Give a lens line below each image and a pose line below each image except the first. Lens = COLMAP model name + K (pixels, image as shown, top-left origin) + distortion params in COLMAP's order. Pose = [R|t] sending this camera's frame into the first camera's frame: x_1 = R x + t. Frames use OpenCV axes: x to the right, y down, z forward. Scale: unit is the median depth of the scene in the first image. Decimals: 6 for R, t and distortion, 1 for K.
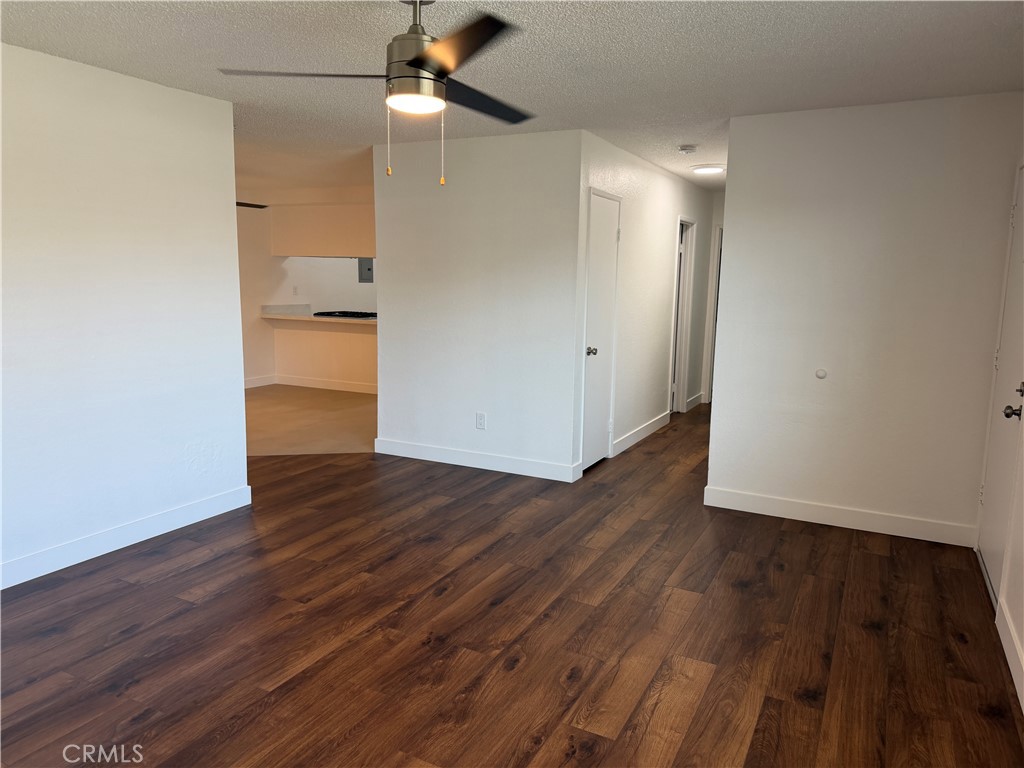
lens RADIAL K [[719.2, 0, 509.1], [0, 719.2, 385.6], [0, 0, 1]] dist [0.030275, -0.026030]
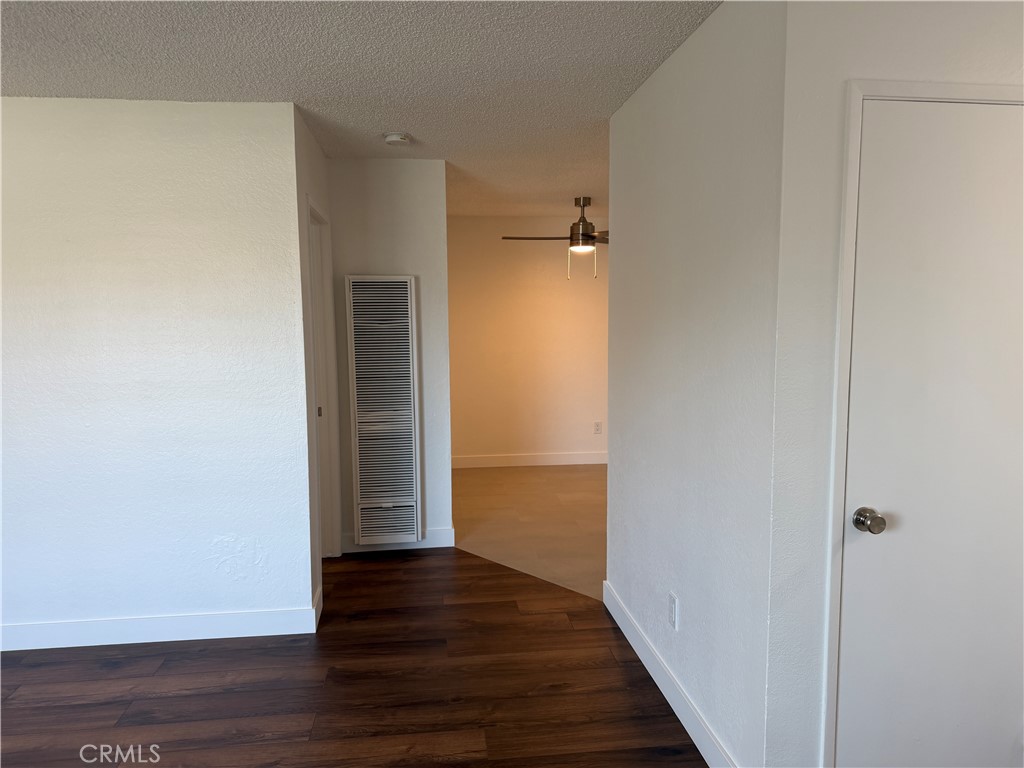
lens RADIAL K [[719.2, 0, 516.4], [0, 719.2, 387.5], [0, 0, 1]] dist [0.030275, -0.026030]
pose [[0.557314, 0.060907, -0.828065, 0.351858], [-0.105498, 0.994417, 0.002139, -0.108118], [0.823572, 0.086167, 0.560628, 0.718689]]
